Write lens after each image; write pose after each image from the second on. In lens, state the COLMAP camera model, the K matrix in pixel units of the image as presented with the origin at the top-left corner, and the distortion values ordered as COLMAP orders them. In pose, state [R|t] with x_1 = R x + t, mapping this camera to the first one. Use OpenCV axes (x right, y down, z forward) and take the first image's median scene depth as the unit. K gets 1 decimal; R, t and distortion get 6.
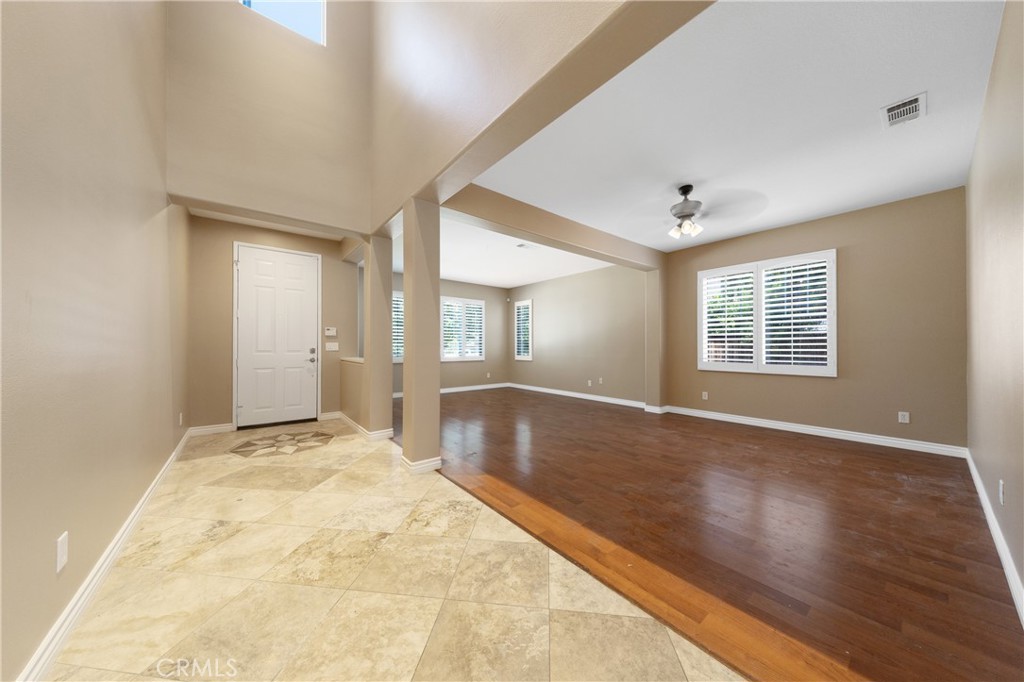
lens RADIAL K [[323.3, 0, 512.0], [0, 323.3, 341.0], [0, 0, 1]] dist [-0.009723, 0.000205]
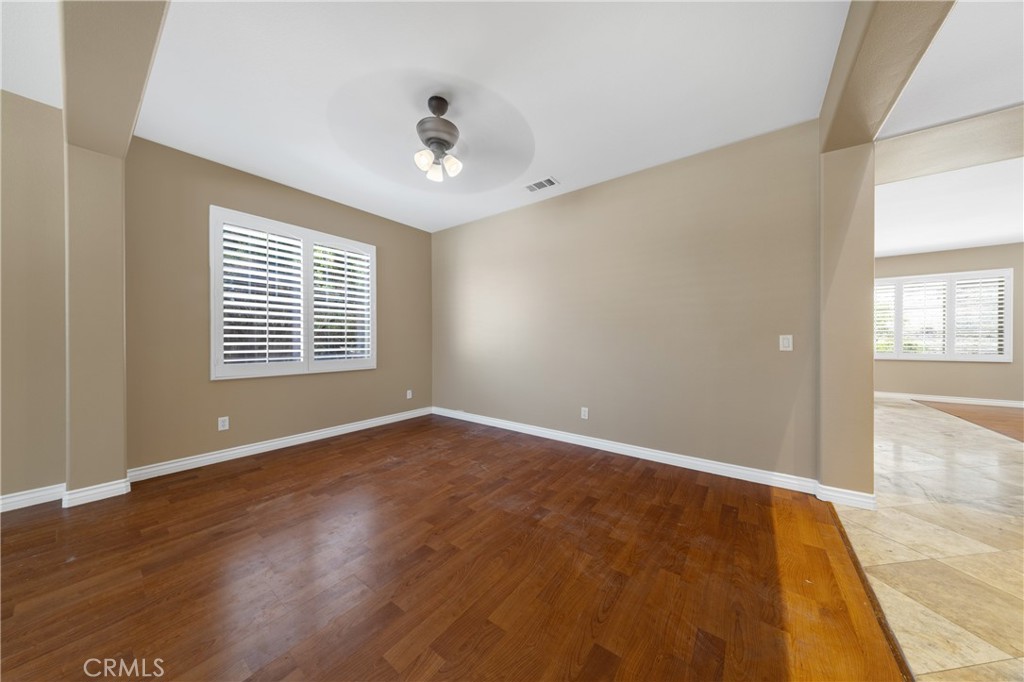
lens RADIAL K [[323.3, 0, 512.0], [0, 323.3, 341.0], [0, 0, 1]] dist [-0.009723, 0.000205]
pose [[-0.230364, -0.002253, 0.973102, -0.207415], [-0.009960, 0.999950, -0.000043, 0.031109], [-0.973054, -0.009702, -0.230375, 1.407743]]
